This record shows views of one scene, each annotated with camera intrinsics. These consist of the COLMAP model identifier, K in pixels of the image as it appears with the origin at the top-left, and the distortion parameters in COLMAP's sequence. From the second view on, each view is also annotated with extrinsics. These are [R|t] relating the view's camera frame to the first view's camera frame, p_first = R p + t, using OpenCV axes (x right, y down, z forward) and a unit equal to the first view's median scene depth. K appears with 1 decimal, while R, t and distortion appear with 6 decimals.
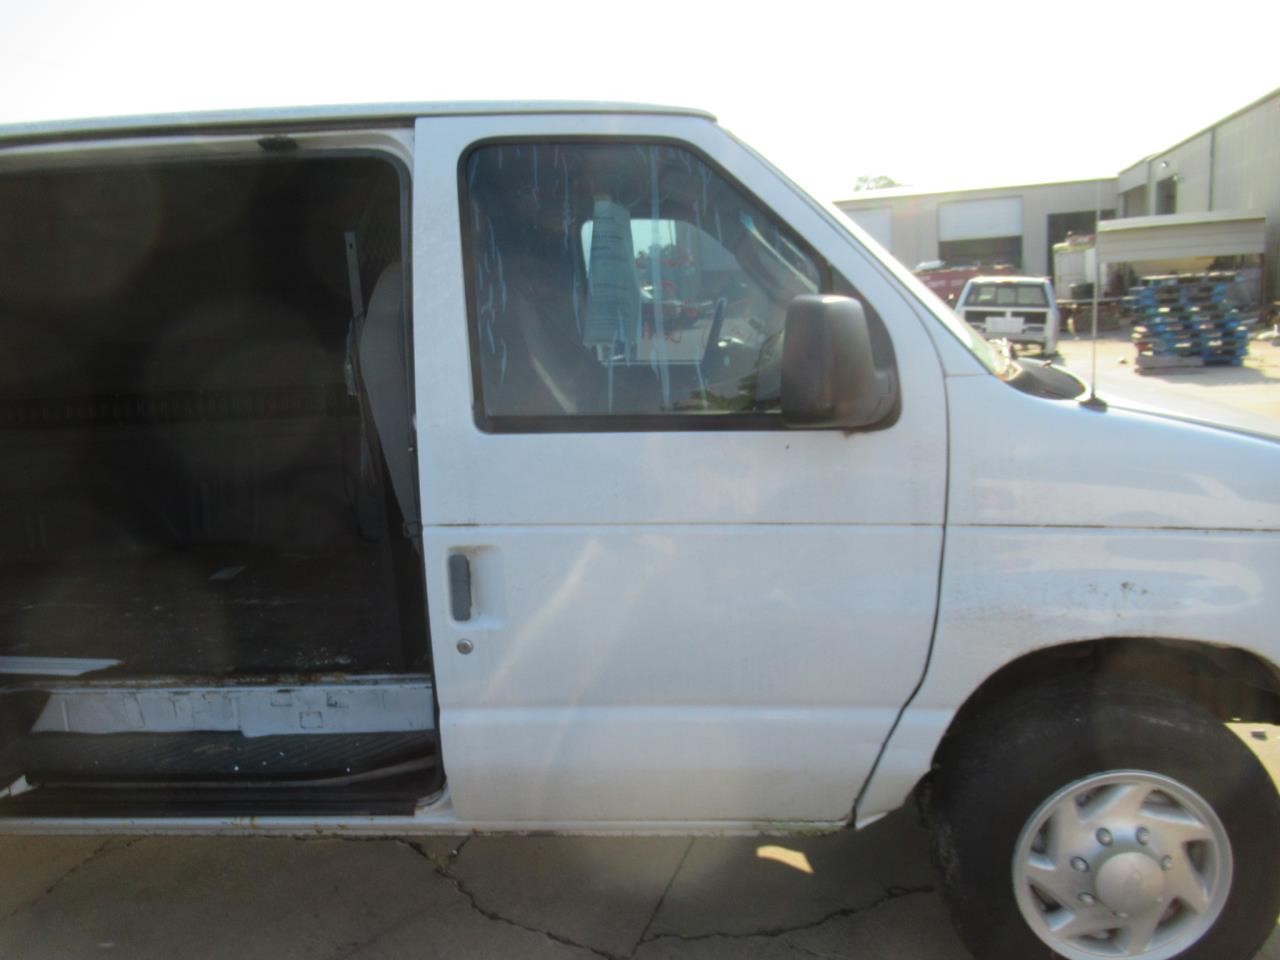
lens RADIAL K [[1020.8, 0, 635.1], [0, 1020.8, 538.6], [0, 0, 1]] dist [0.006877, -0.043277]
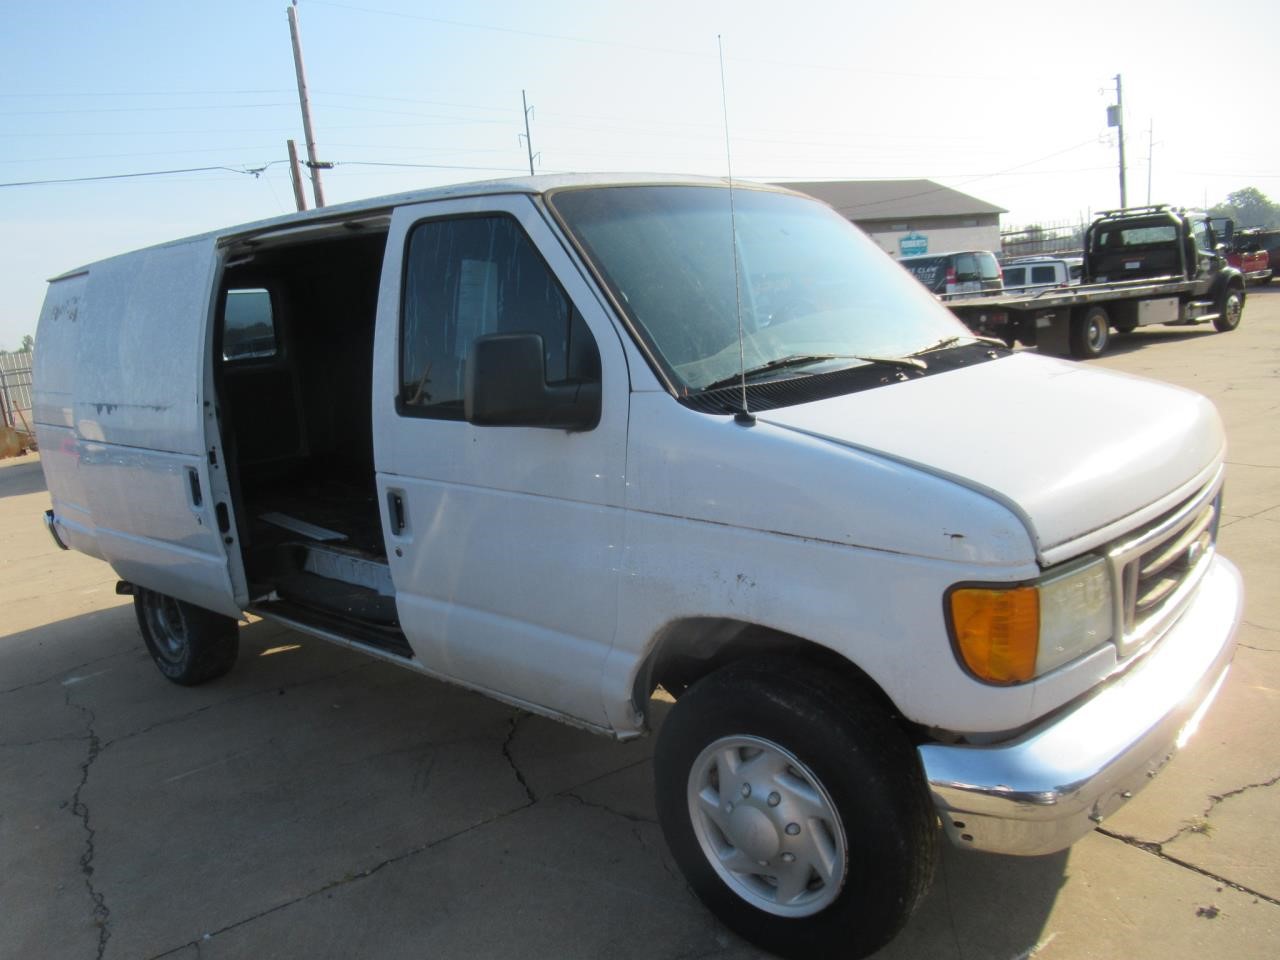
lens RADIAL K [[1020.8, 0, 635.1], [0, 1020.8, 538.6], [0, 0, 1]] dist [0.006877, -0.043277]
pose [[0.775076, 0.129949, -0.618361, 1.075646], [-0.086633, 0.991237, 0.099720, -0.101005], [0.625901, -0.023720, 0.779542, 0.013540]]
